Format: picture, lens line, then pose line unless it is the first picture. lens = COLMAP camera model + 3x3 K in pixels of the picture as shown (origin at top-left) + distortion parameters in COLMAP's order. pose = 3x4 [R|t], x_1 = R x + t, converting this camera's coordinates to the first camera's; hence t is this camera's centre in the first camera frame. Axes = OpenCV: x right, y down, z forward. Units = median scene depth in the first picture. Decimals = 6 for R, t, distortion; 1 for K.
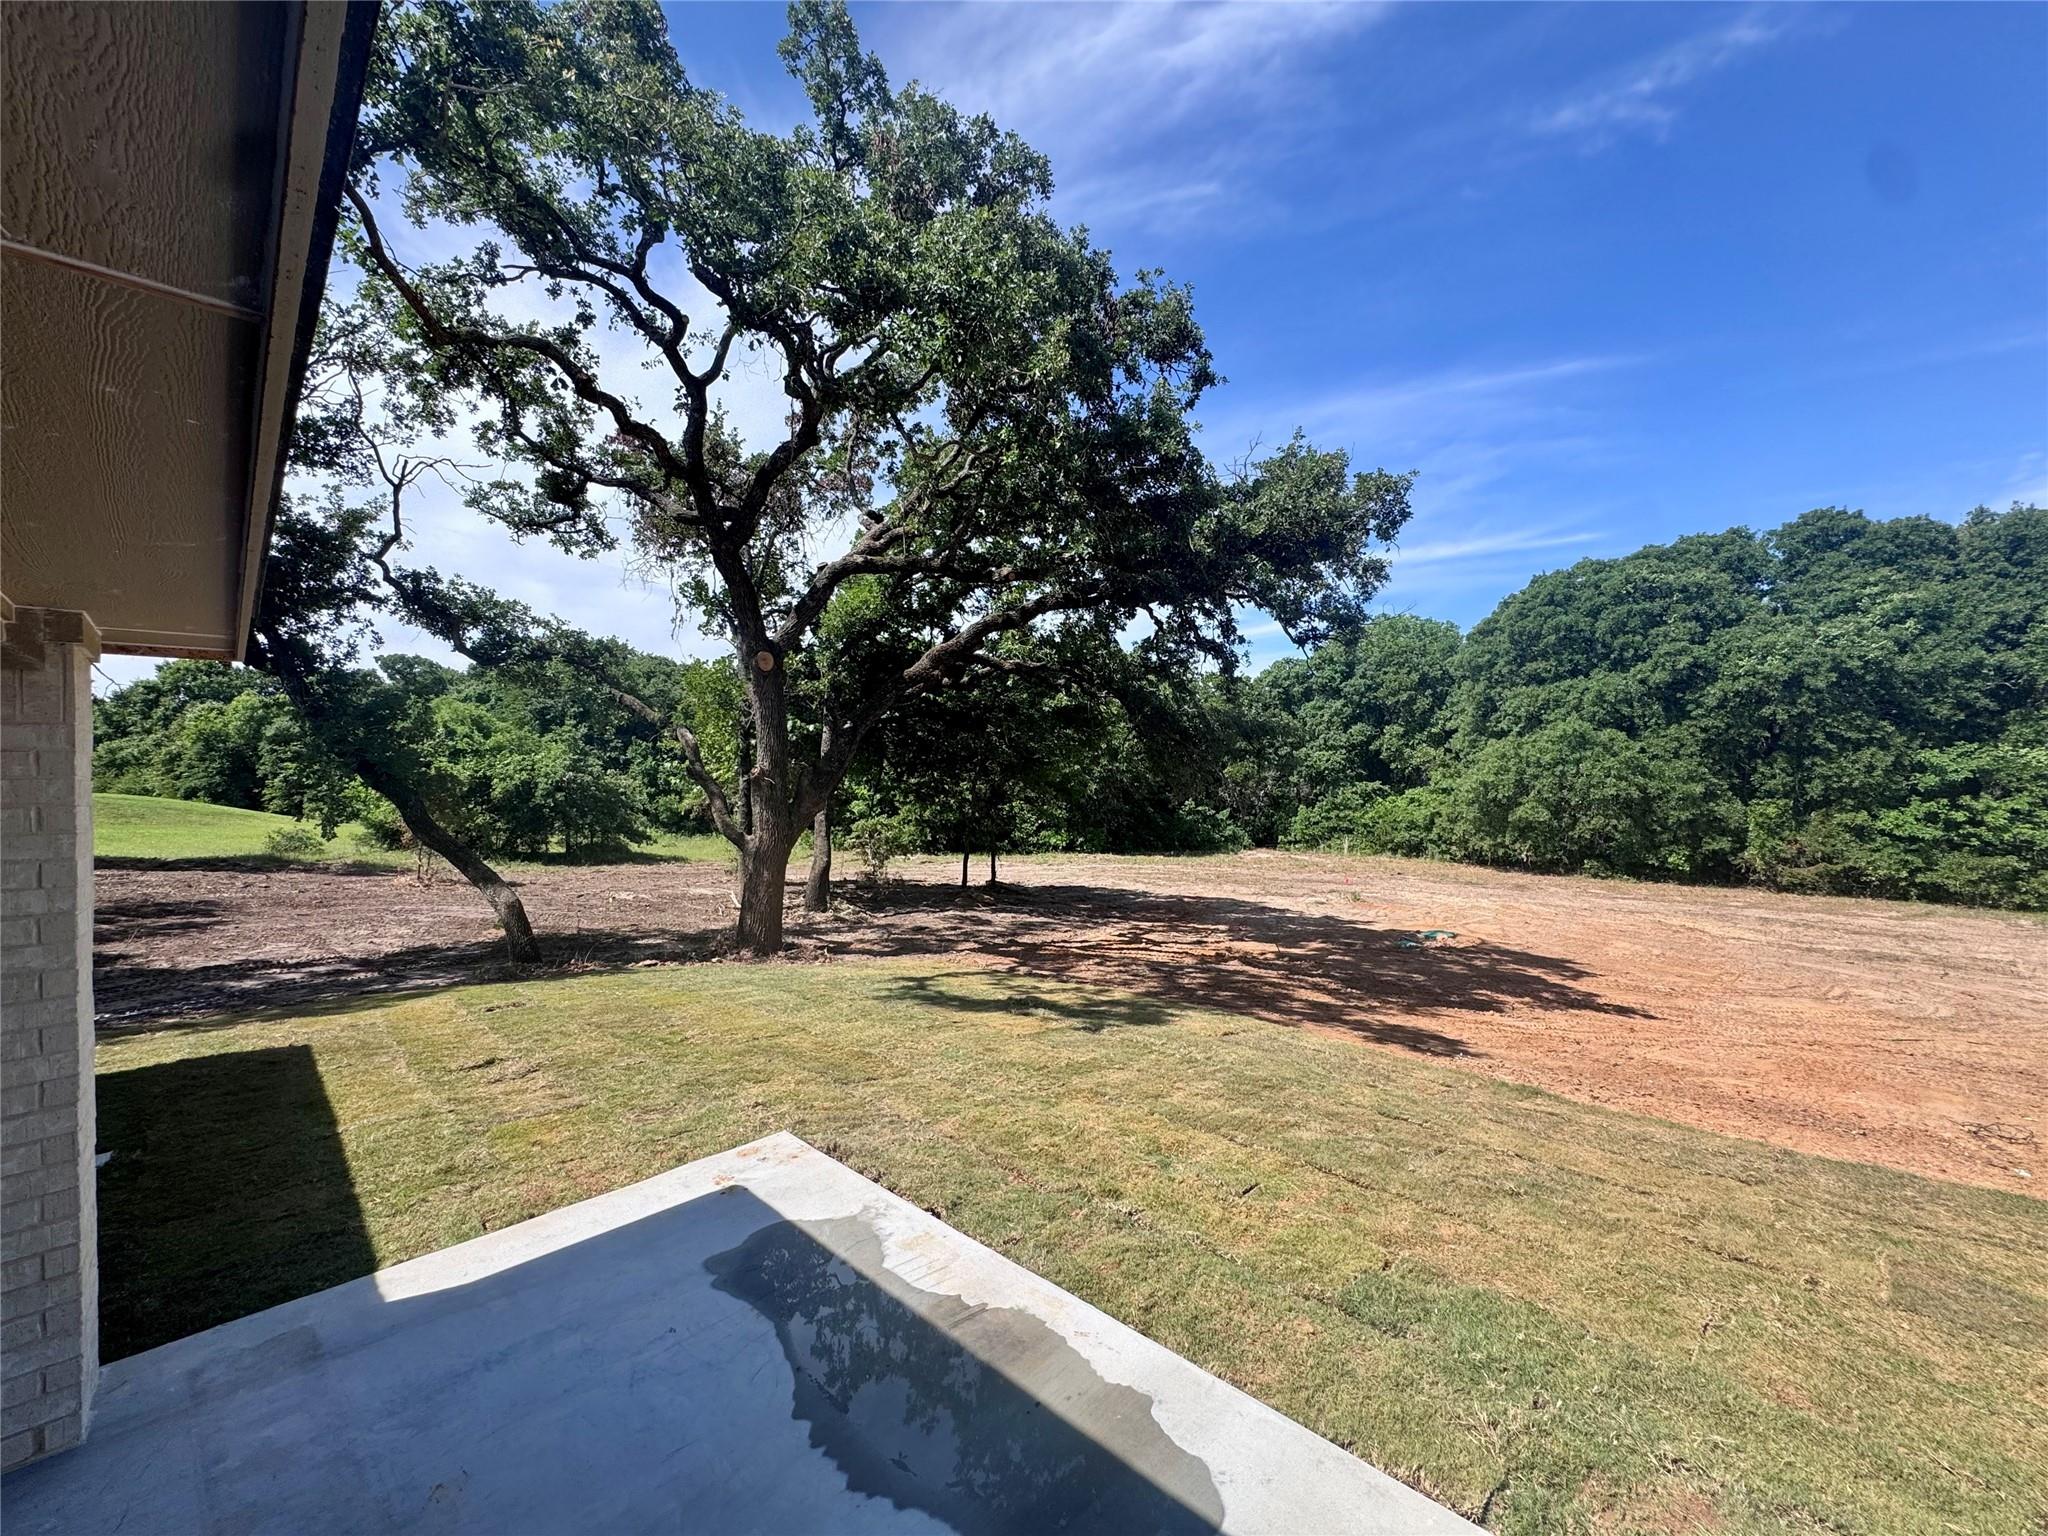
lens RADIAL K [[816.7, 0, 1023.6], [0, 816.7, 769.1], [0, 0, 1]] dist [-0.005484, 0.000995]
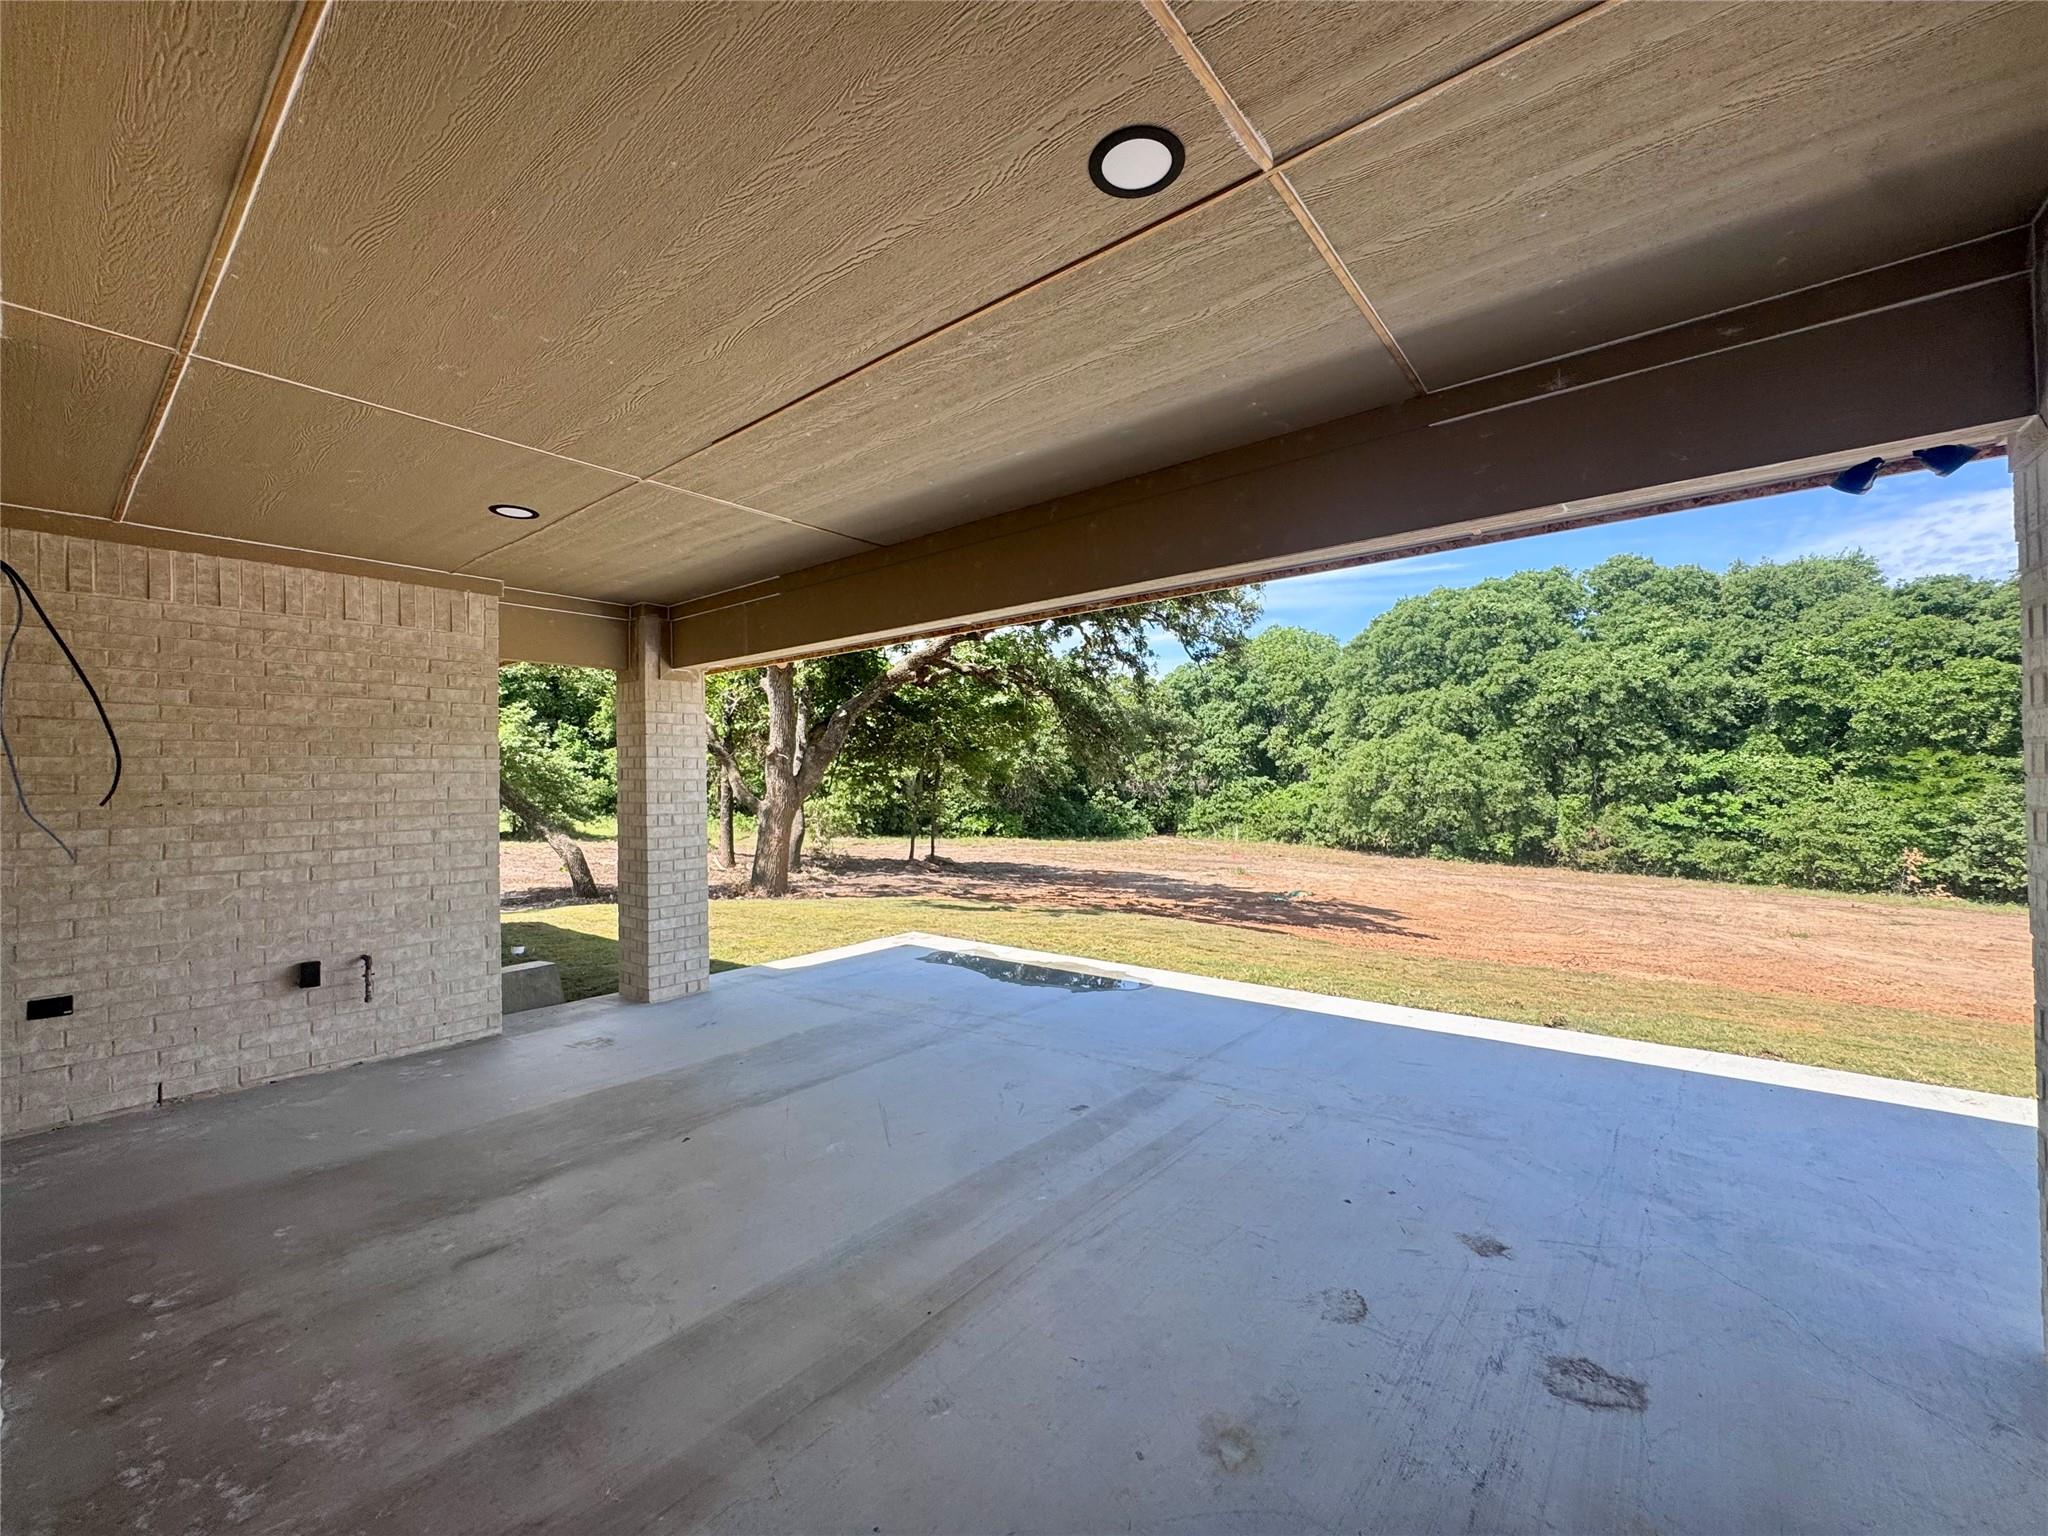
lens RADIAL K [[816.7, 0, 1023.7], [0, 816.7, 772.0], [0, 0, 1]] dist [-0.005484, 0.000995]
pose [[0.993321, 0.016132, 0.114252, -0.033703], [-0.017239, 0.999813, 0.008714, 0.007504], [-0.114091, -0.010626, 0.993414, -0.109911]]
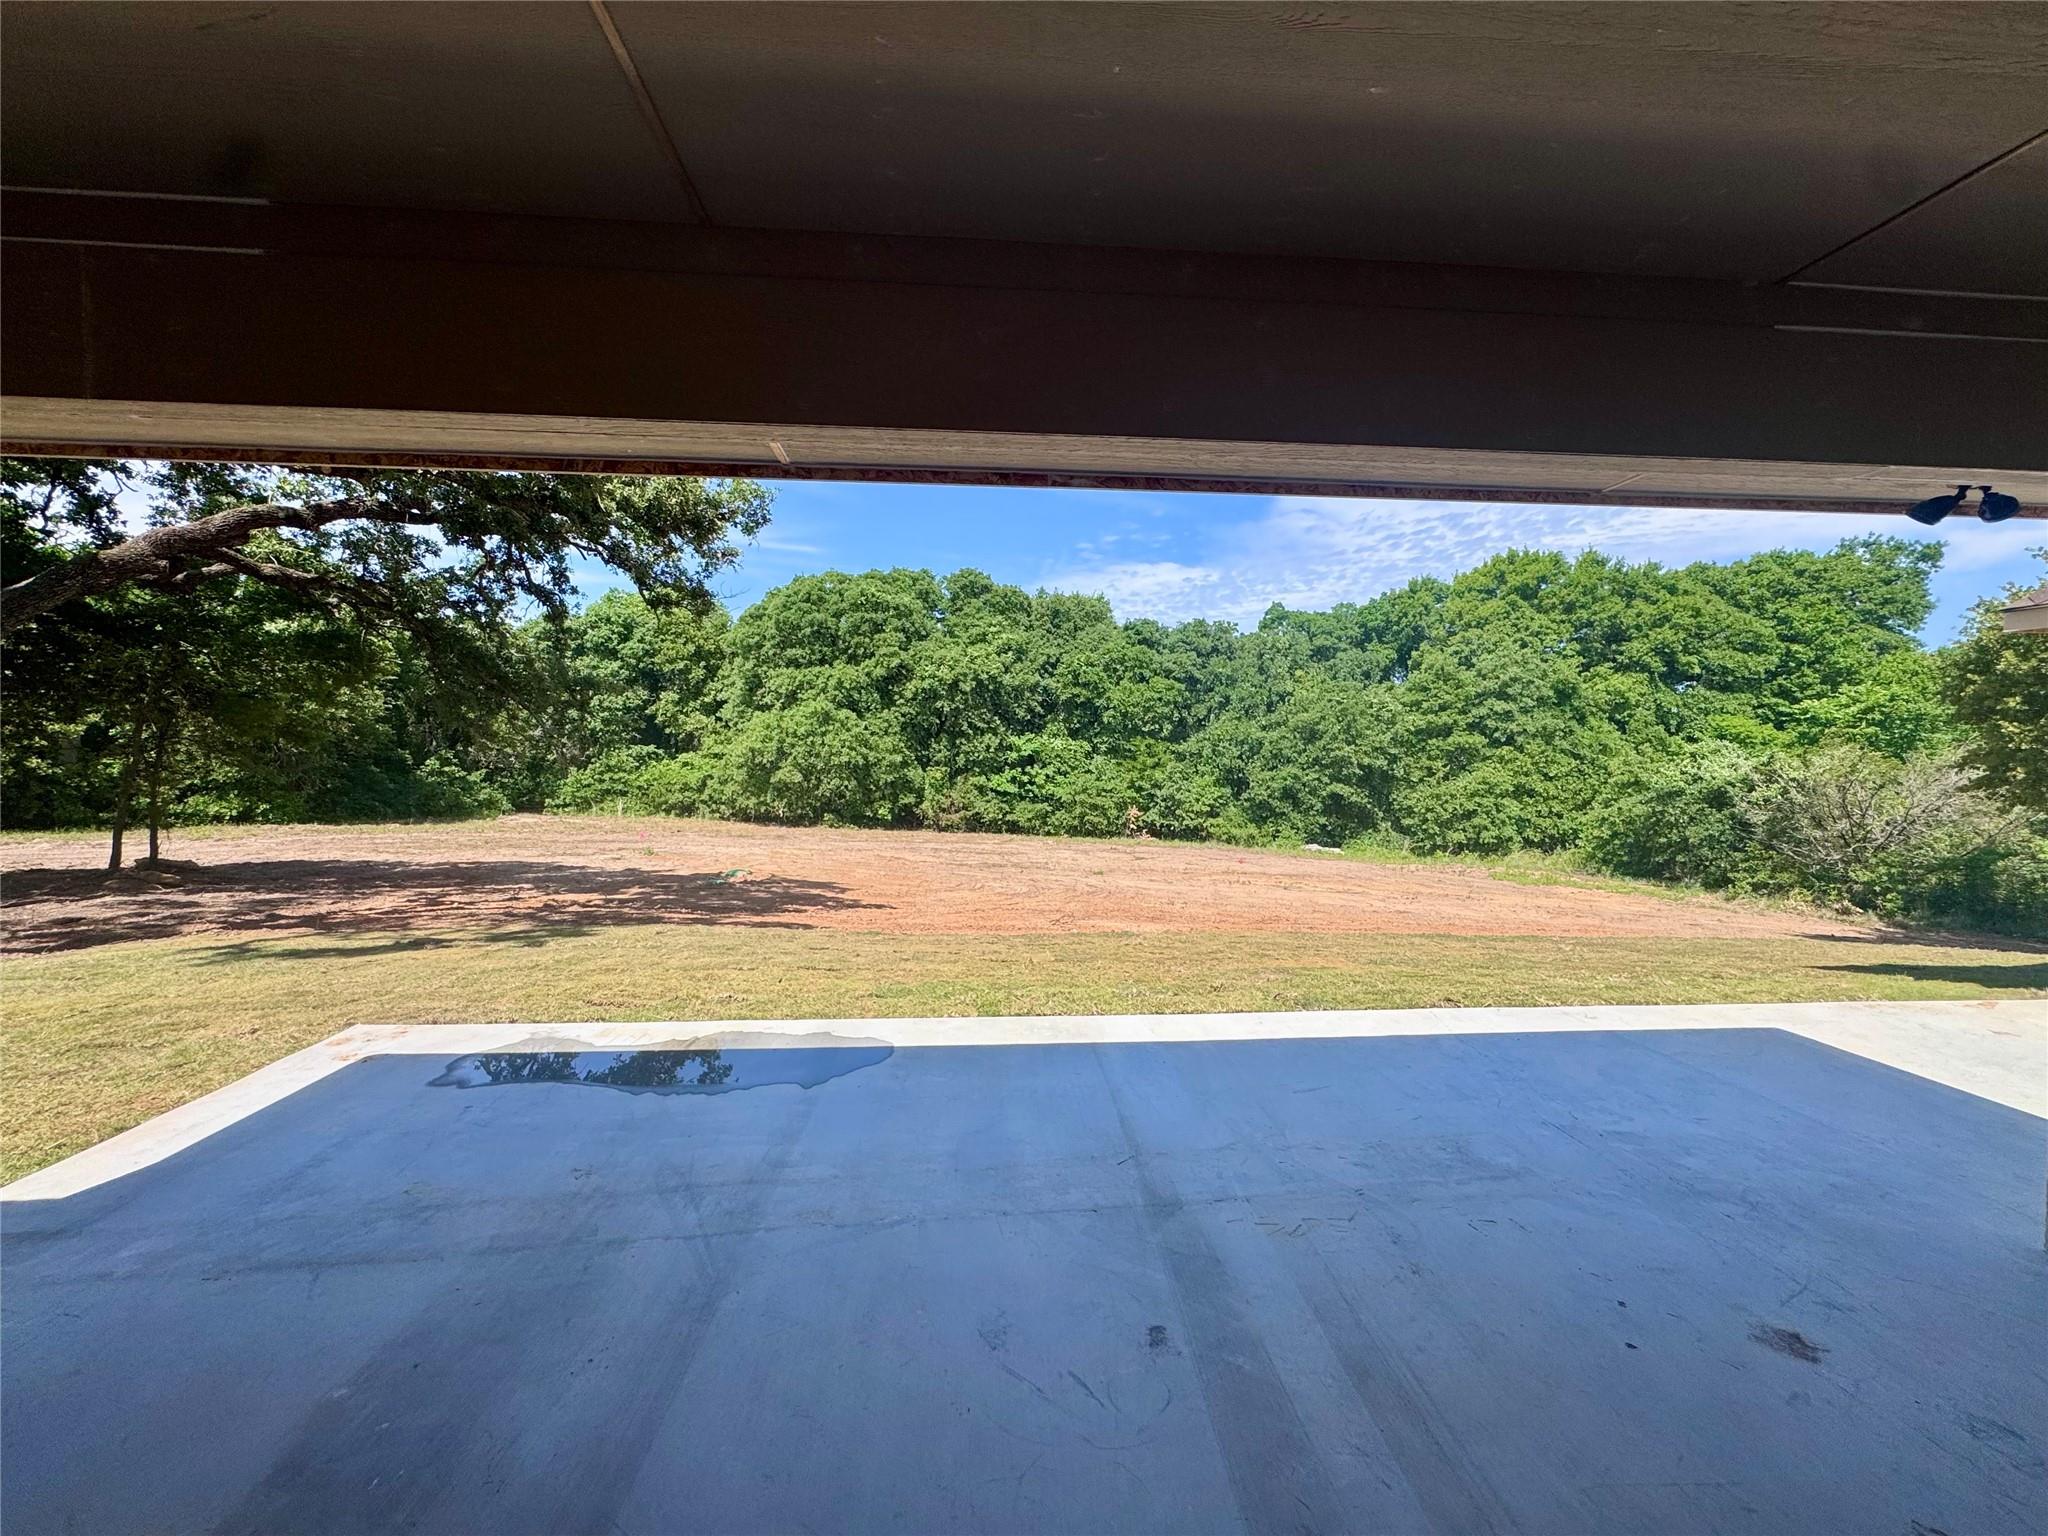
lens RADIAL K [[816.7, 0, 1023.8], [0, 816.7, 769.4], [0, 0, 1]] dist [-0.005484, 0.000995]
pose [[0.648536, 0.014835, 0.761039, -0.067685], [-0.044708, 0.998826, 0.018629, 0.008487], [-0.759870, -0.046106, 0.648438, -0.035981]]
